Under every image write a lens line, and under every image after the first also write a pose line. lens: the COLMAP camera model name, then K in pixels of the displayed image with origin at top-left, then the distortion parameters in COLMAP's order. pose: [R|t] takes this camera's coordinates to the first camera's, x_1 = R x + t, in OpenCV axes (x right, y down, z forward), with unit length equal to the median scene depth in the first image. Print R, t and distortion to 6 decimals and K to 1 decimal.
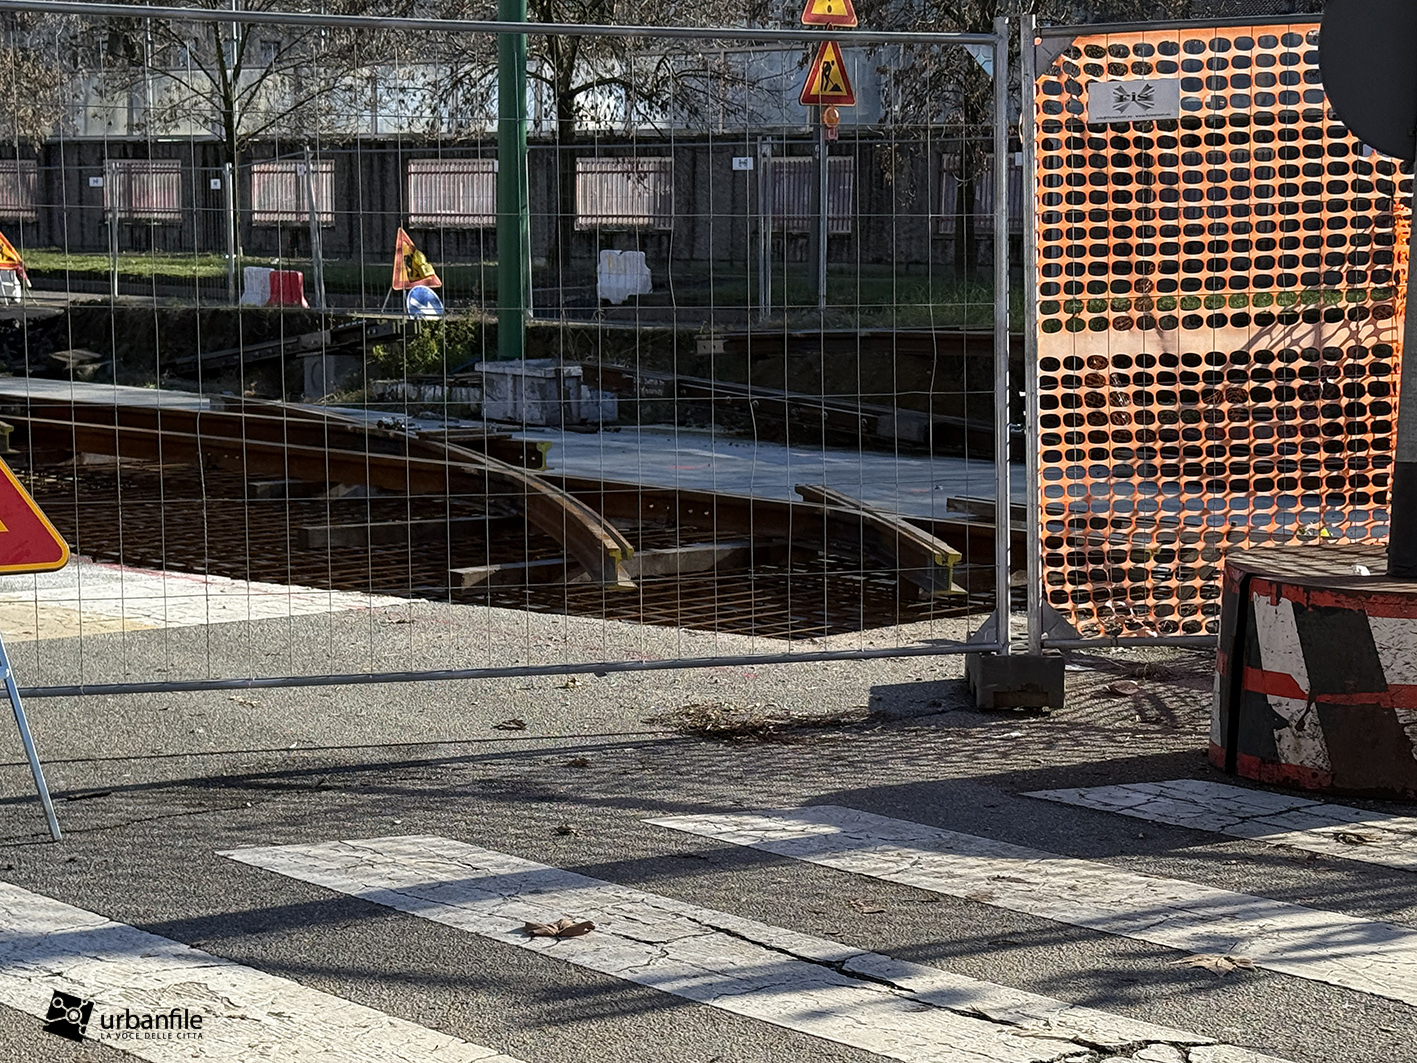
lens RADIAL K [[3257.4, 0, 708.5], [0, 3257.4, 531.5], [0, 0, 1]] dist [0.048582, -0.206909]
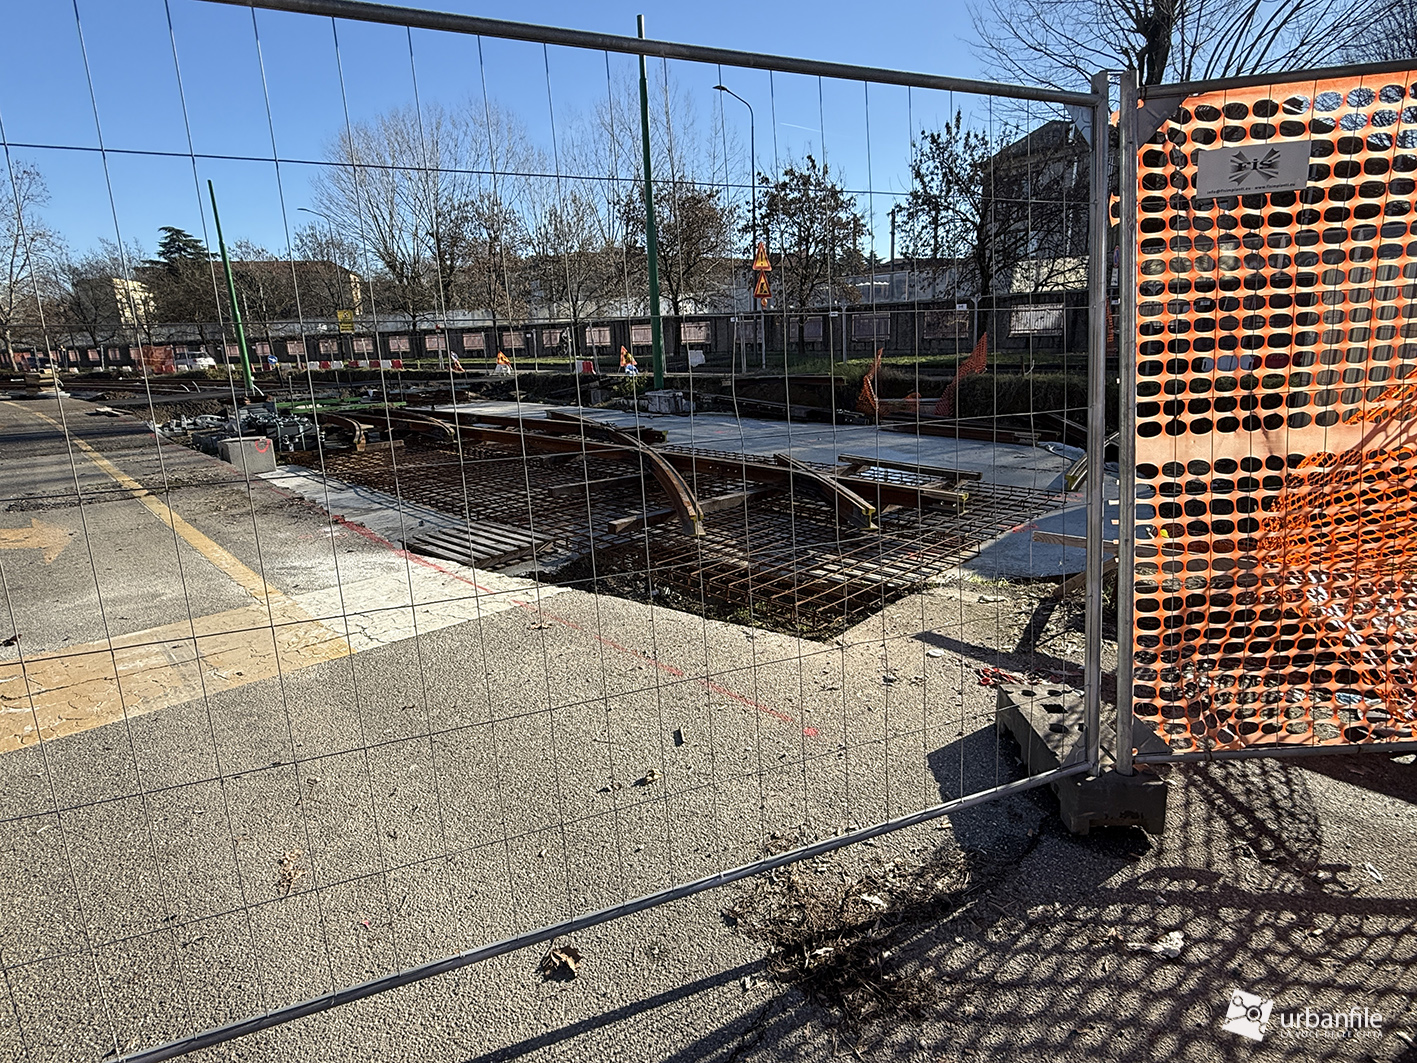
lens RADIAL K [[923.8, 0, 769.9], [0, 923.8, 530.7], [0, 0, 1]] dist [-0.025117, 0.001470]
pose [[0.998038, -0.044566, 0.043980, -0.013680], [0.039506, 0.993161, 0.109867, -0.067495], [-0.048576, -0.107914, 0.992973, 0.746341]]
